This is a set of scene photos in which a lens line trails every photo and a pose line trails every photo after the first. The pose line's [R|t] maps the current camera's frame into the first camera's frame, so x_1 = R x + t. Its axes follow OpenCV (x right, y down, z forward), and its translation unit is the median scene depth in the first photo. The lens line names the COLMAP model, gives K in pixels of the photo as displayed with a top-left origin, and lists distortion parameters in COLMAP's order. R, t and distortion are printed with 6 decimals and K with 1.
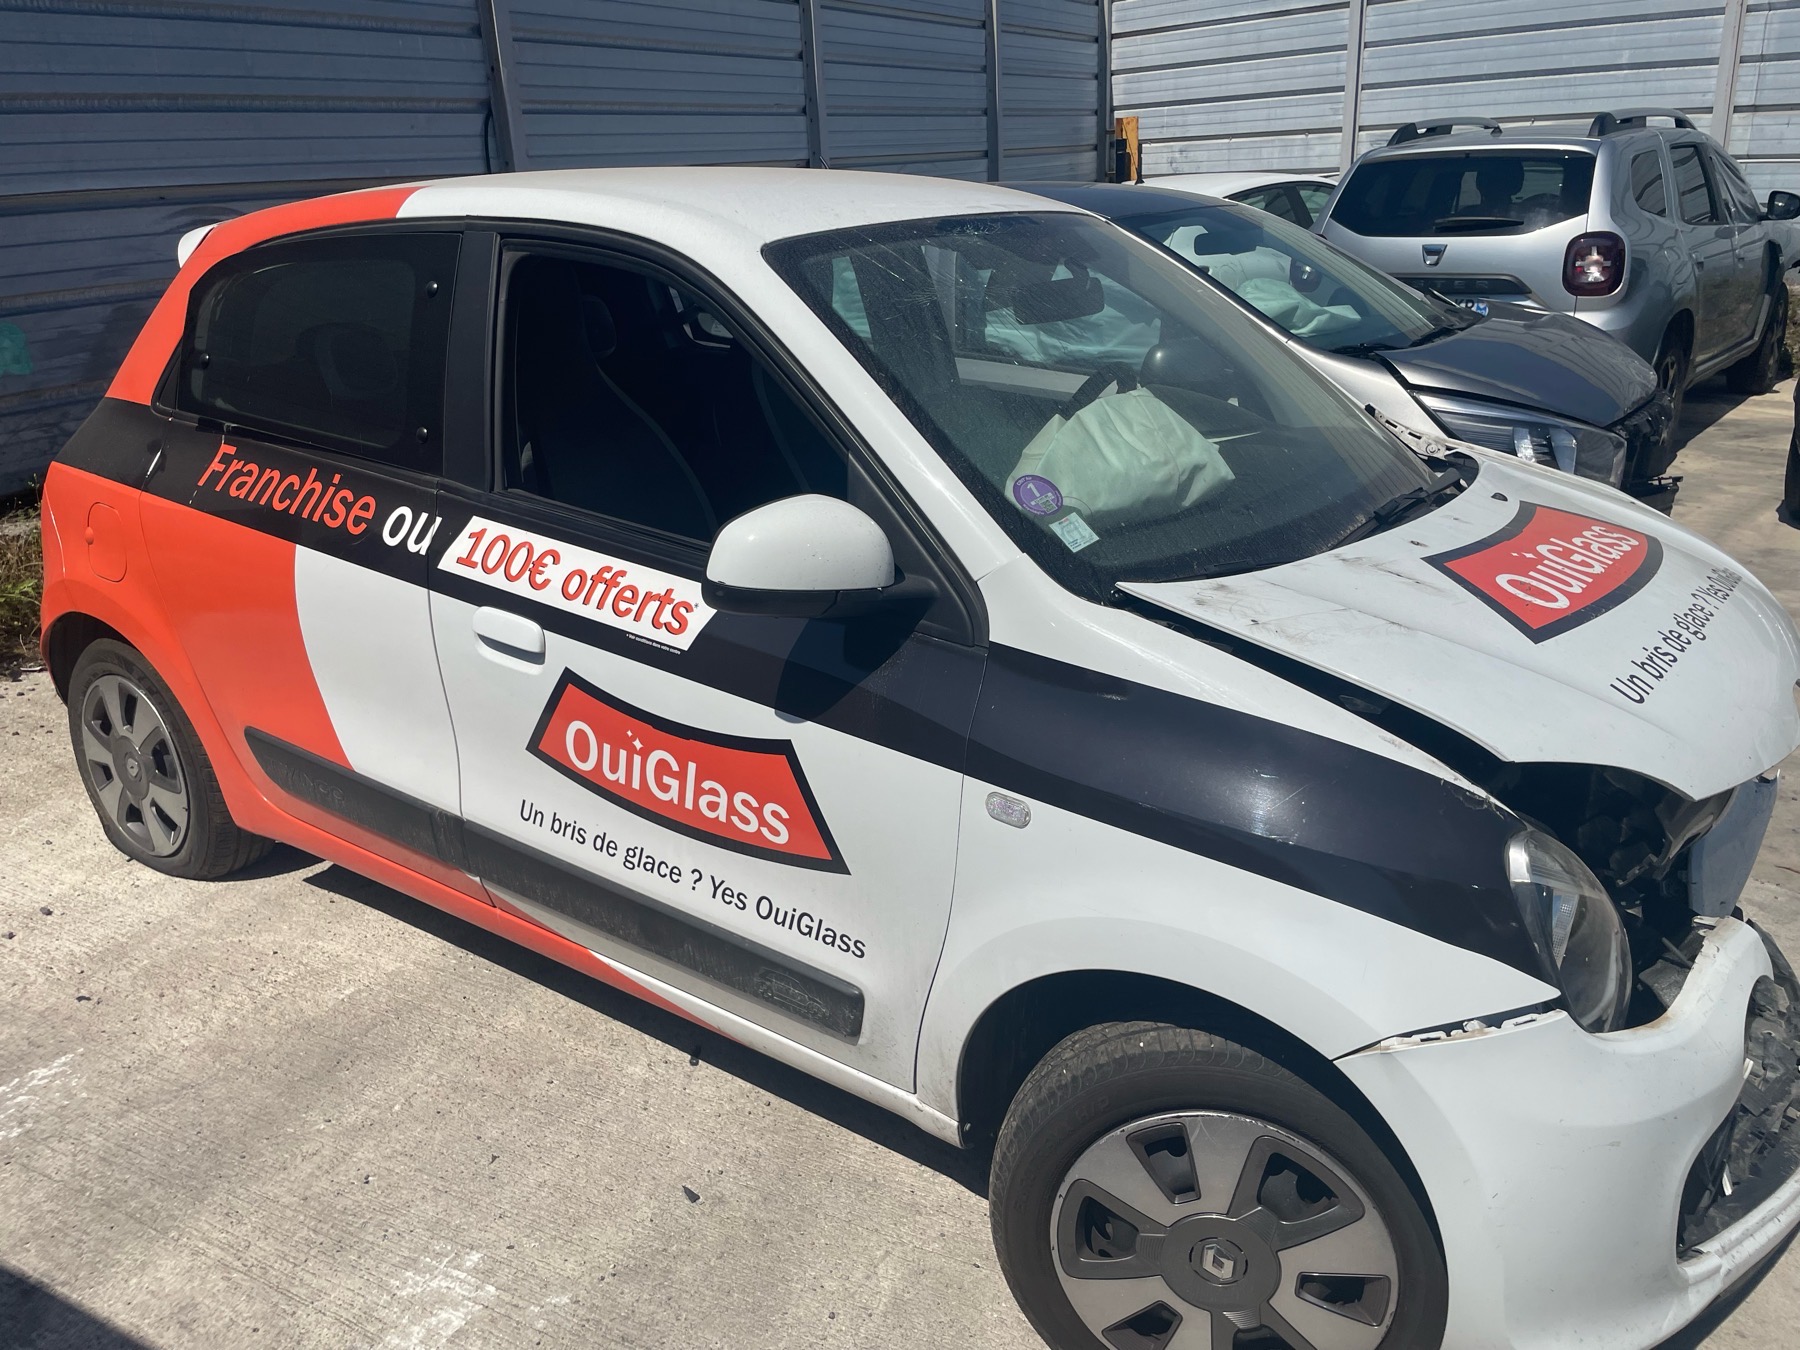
lens RADIAL K [[1373.9, 0, 897.6], [0, 1373.9, 665.5], [0, 0, 1]] dist [0.090212, -0.126297]
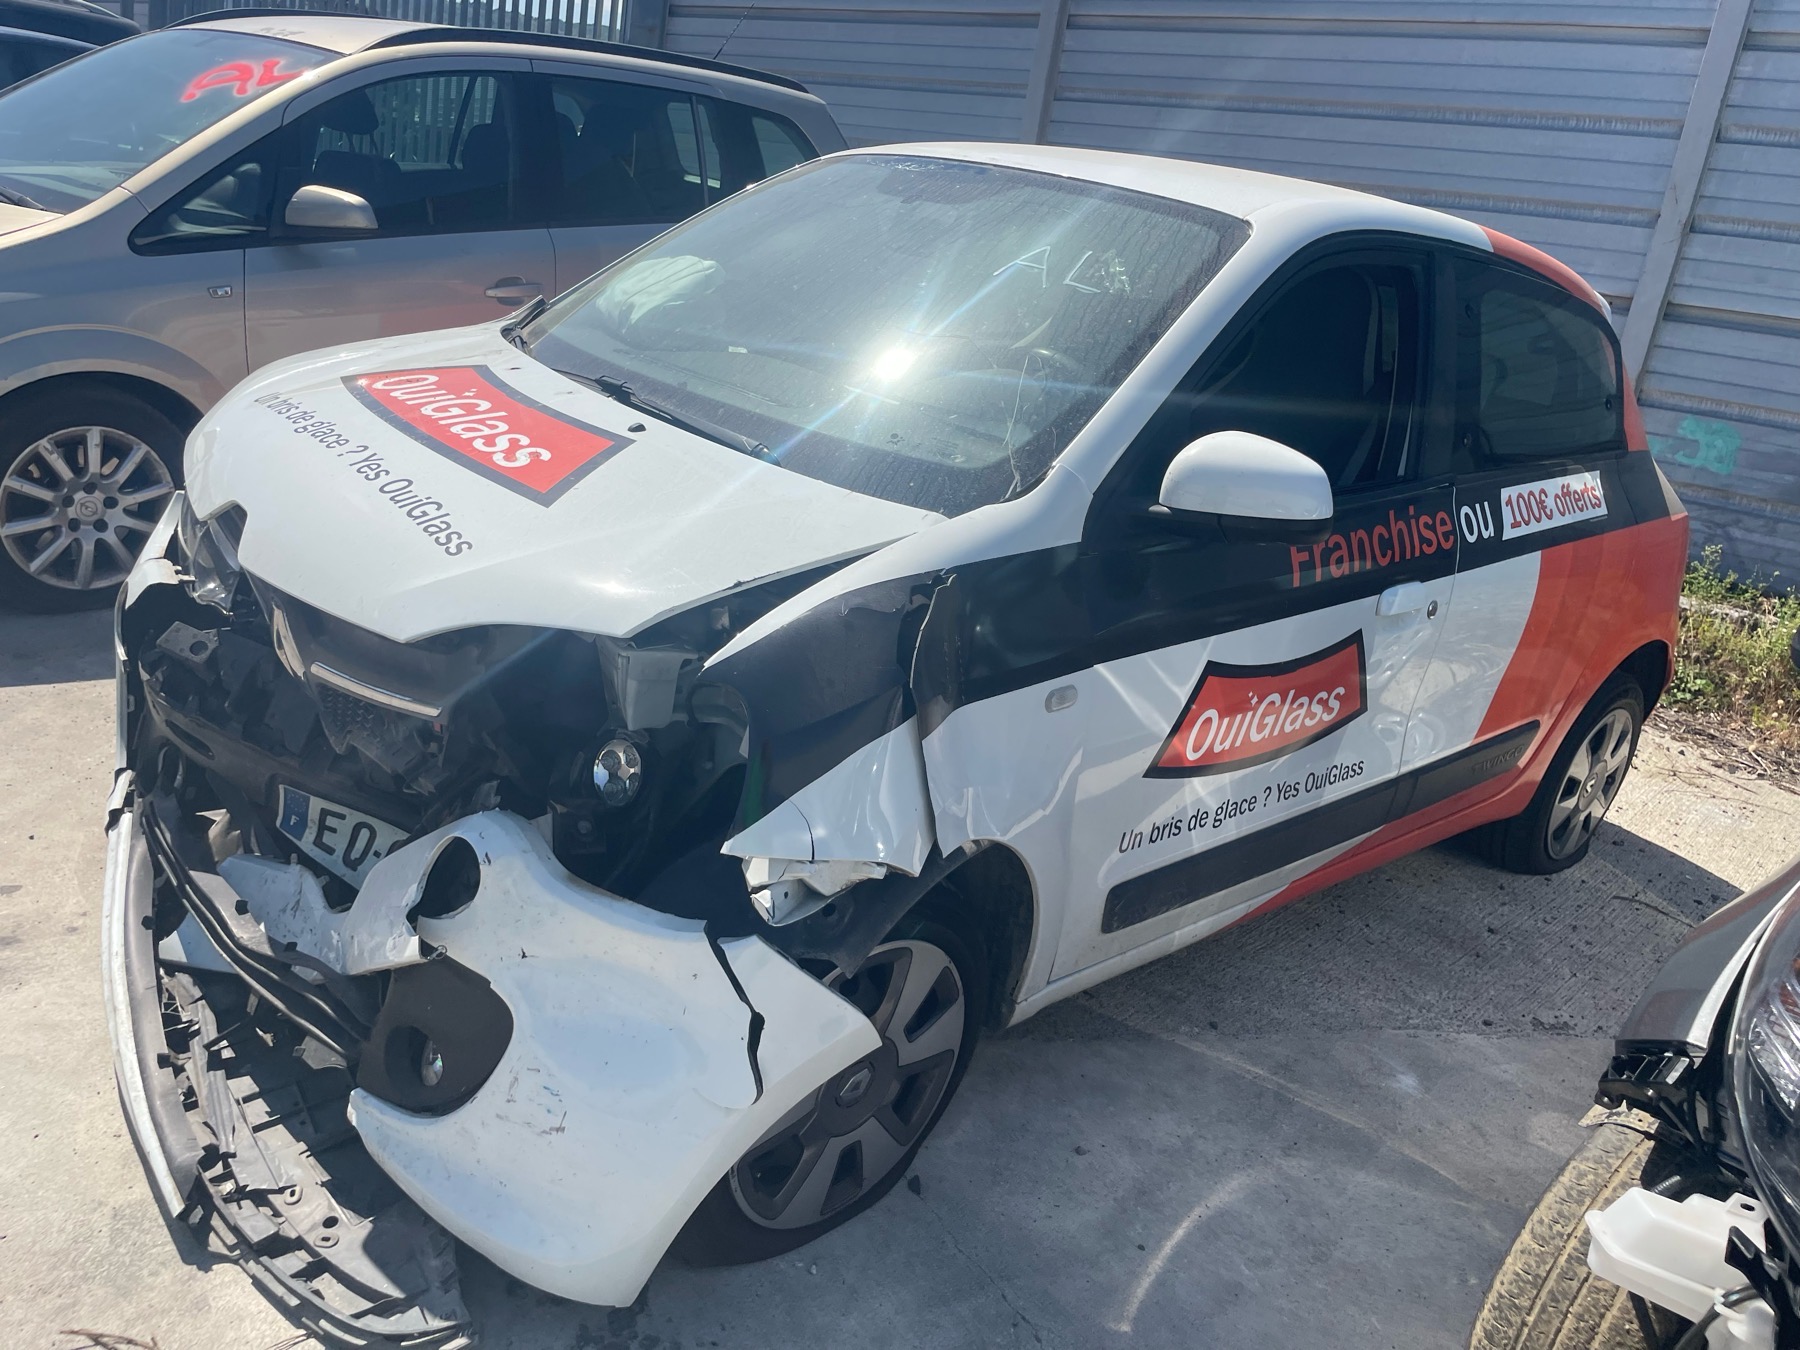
lens RADIAL K [[1373.9, 0, 897.6], [0, 1373.9, 665.5], [0, 0, 1]] dist [0.090212, -0.126297]
pose [[0.158998, -0.342006, 0.926149, -1.603716], [0.286526, 0.913693, 0.288216, -0.479065], [-0.944787, 0.219540, 0.243269, 1.261392]]
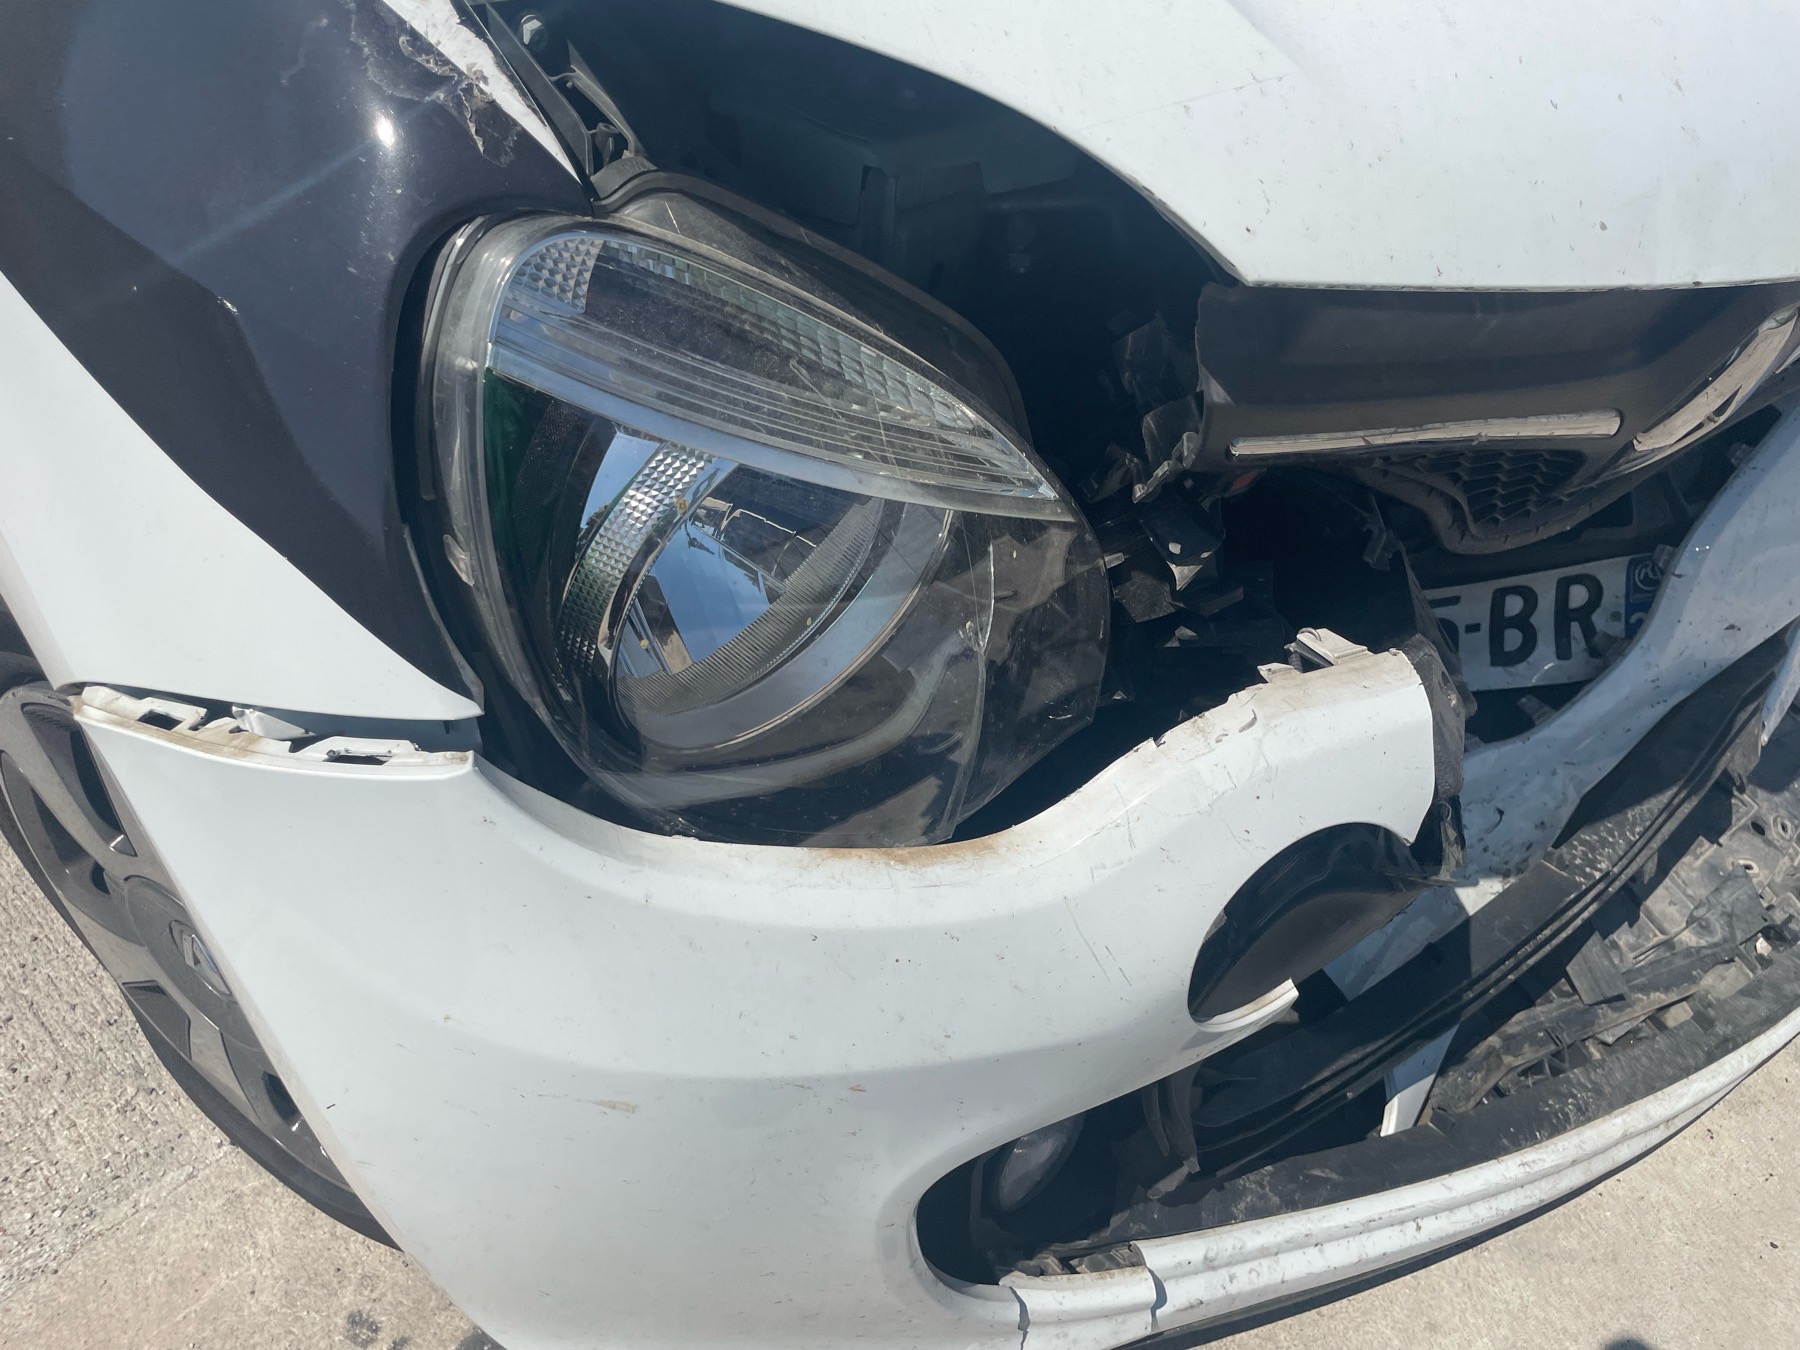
lens RADIAL K [[1373.9, 0, 897.6], [0, 1373.9, 665.5], [0, 0, 1]] dist [0.090212, -0.126297]
pose [[0.943855, 0.289137, -0.159802, 0.414713], [-0.207839, 0.895711, 0.393070, 0.050066], [0.256788, -0.337789, 0.905516, 0.490215]]
